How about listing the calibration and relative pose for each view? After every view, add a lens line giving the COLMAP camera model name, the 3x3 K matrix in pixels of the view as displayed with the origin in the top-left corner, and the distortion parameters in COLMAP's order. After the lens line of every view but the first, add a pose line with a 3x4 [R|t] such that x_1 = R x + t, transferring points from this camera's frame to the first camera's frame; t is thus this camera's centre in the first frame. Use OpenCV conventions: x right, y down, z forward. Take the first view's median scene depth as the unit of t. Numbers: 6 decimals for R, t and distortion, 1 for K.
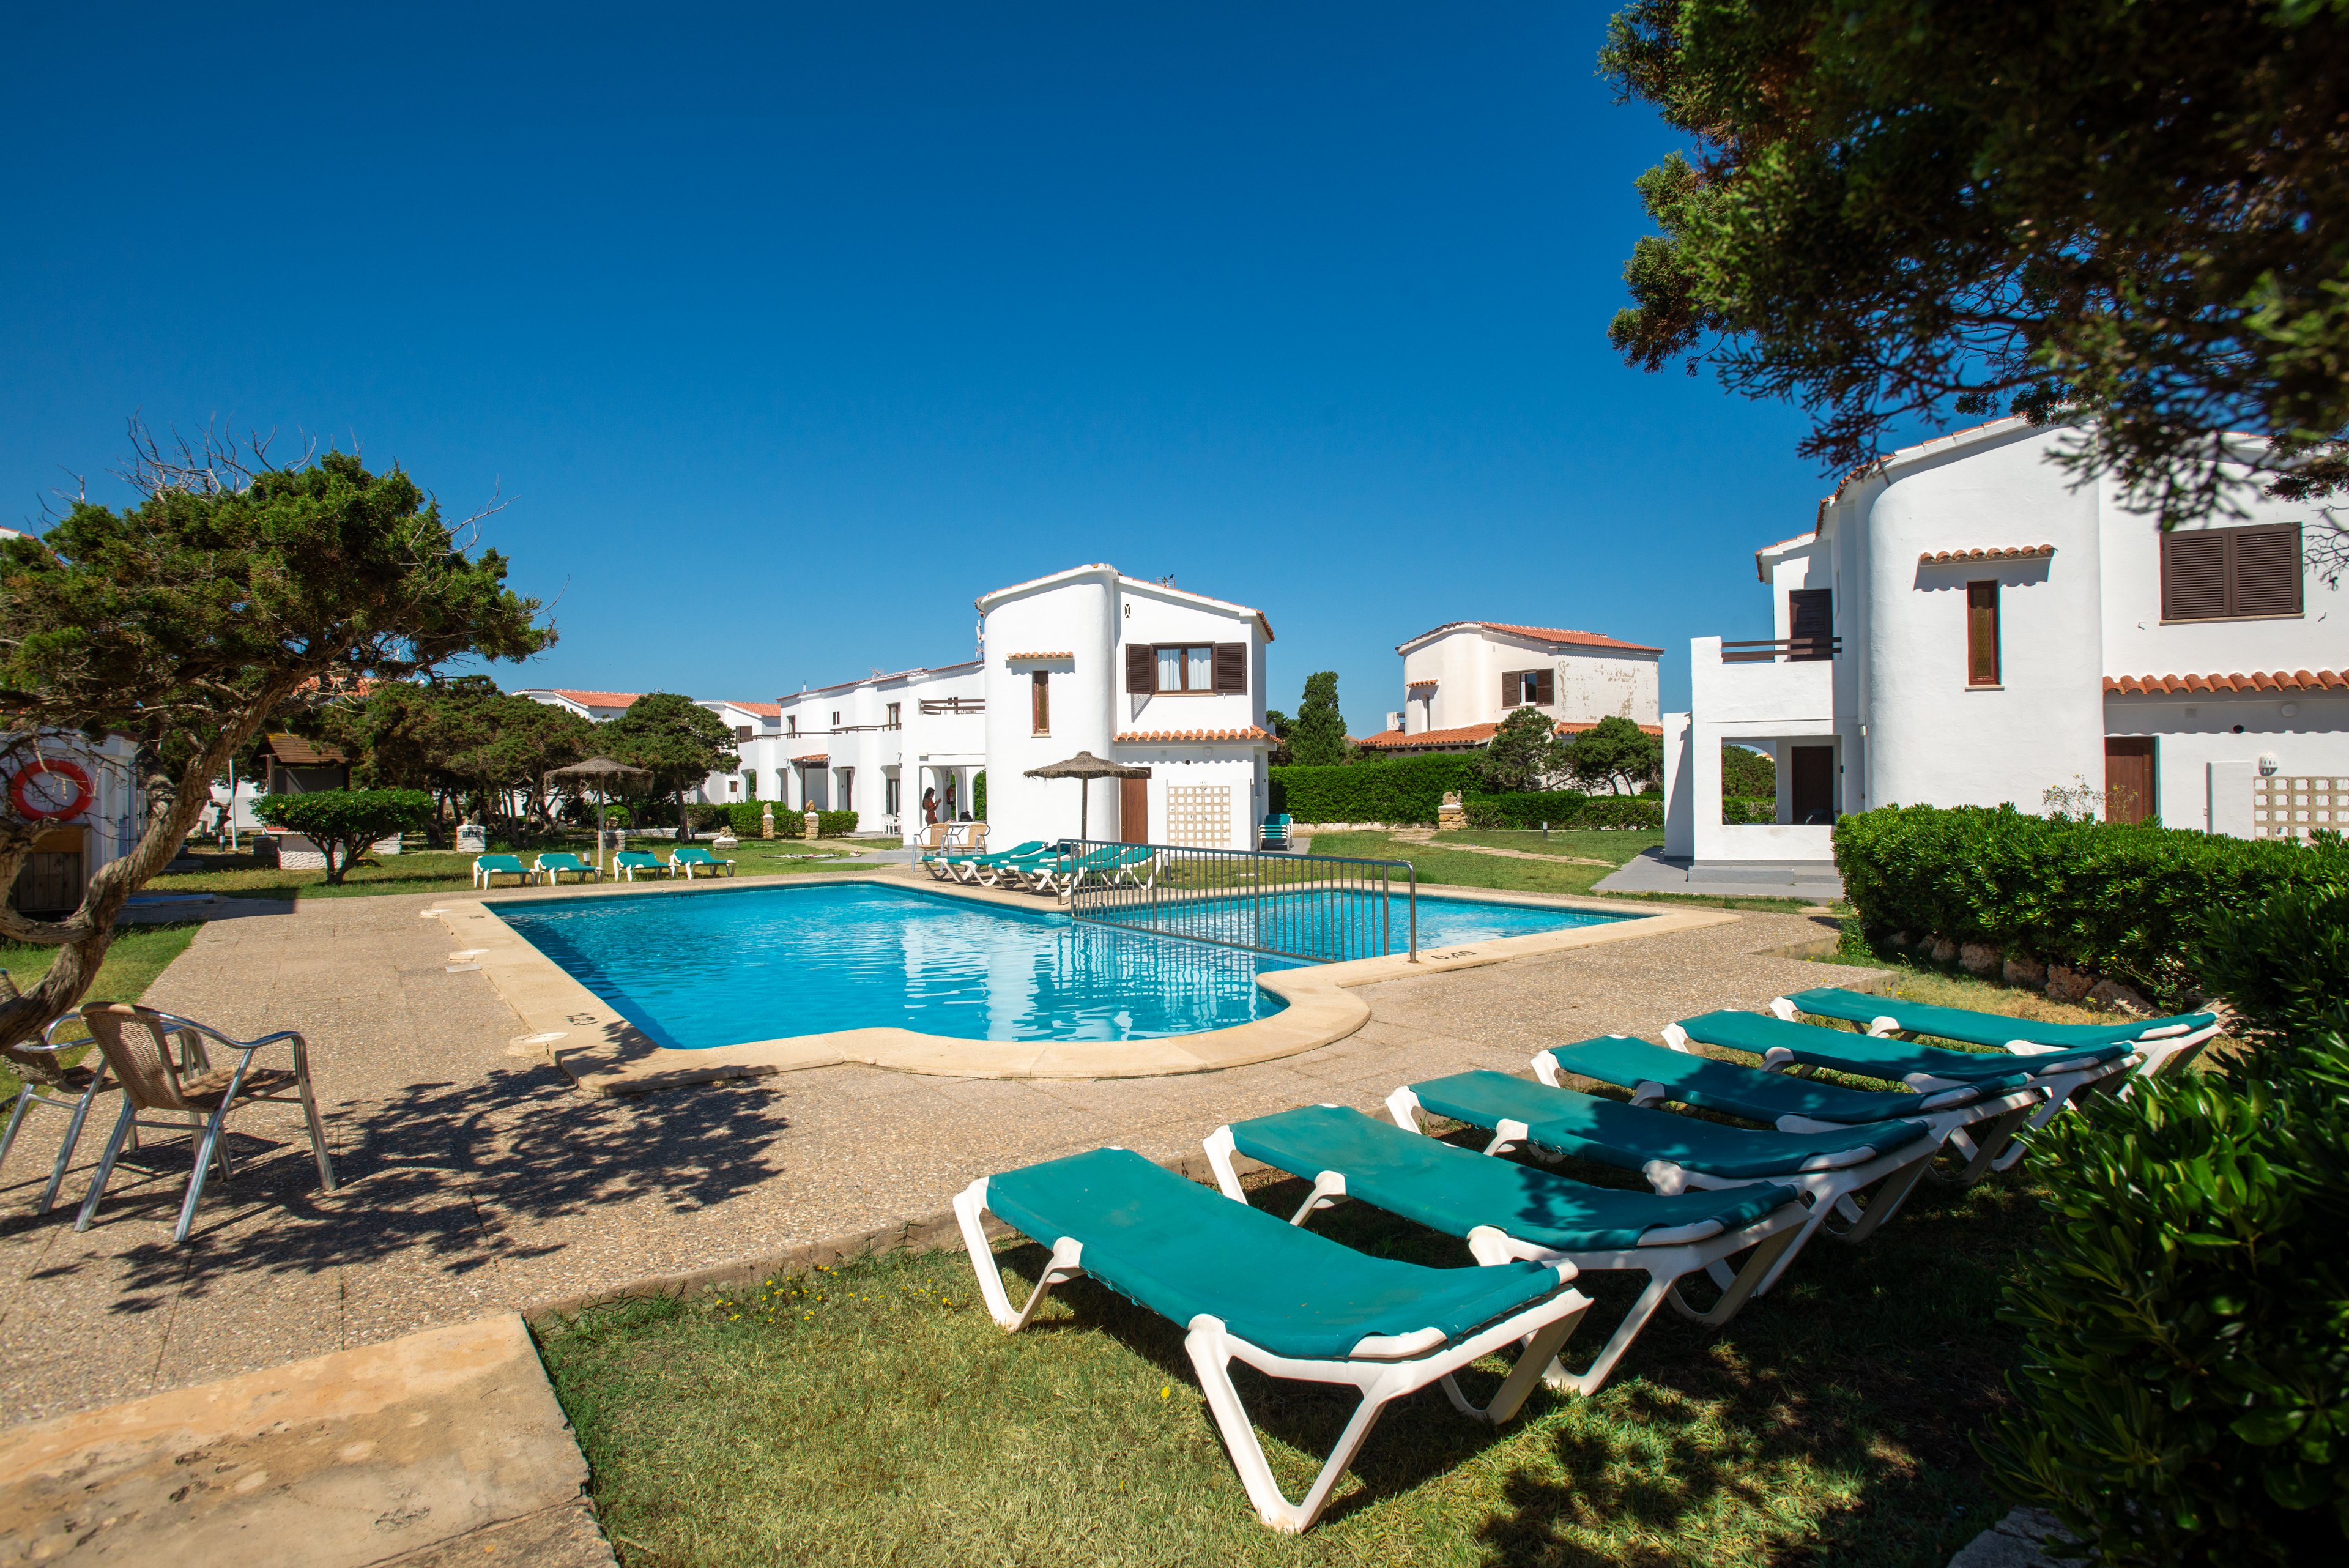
lens RADIAL K [[1218.8, 0, 1161.5], [0, 1218.8, 764.7], [0, 0, 1]] dist [-0.084899, 0.048993]
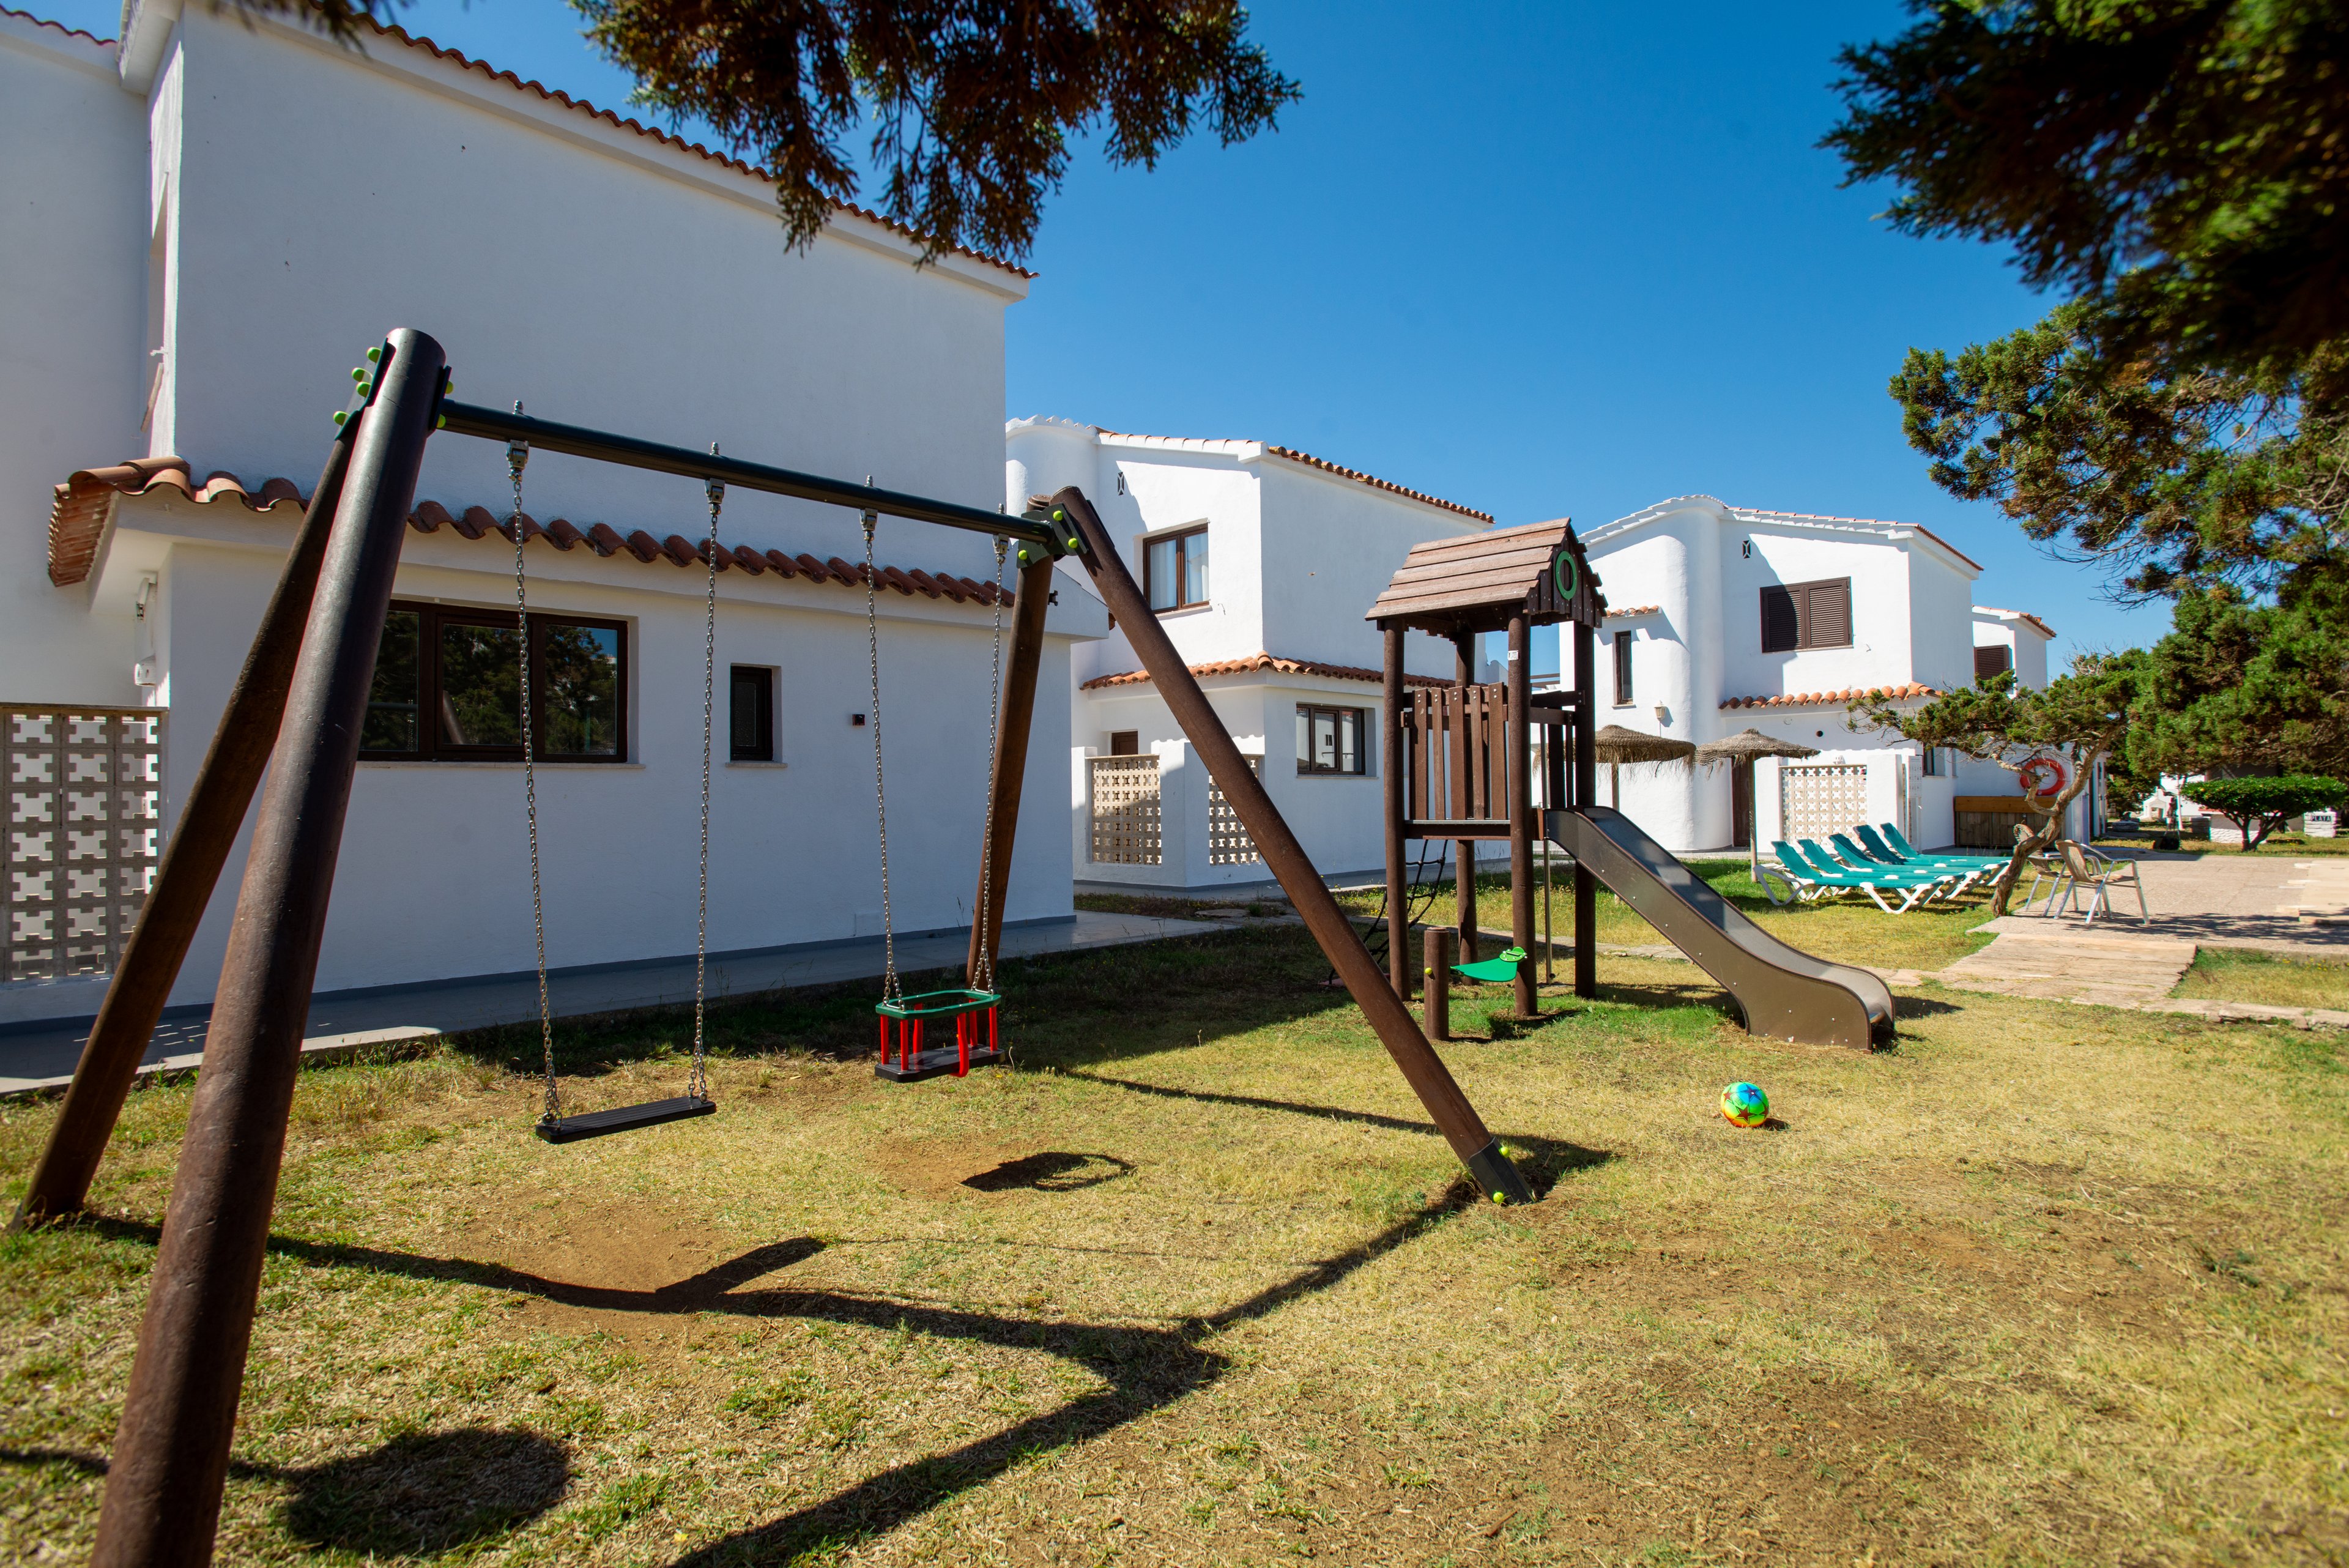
lens RADIAL K [[1126.2, 0, 1174.5], [0, 1126.2, 784.0], [0, 0, 1]] dist [-0.087709, 0.030000]
pose [[0.133940, -0.000608, -0.990989, 0.243842], [0.020208, 0.999794, 0.002118, 0.002422], [0.990783, -0.020309, 0.133925, -0.259900]]
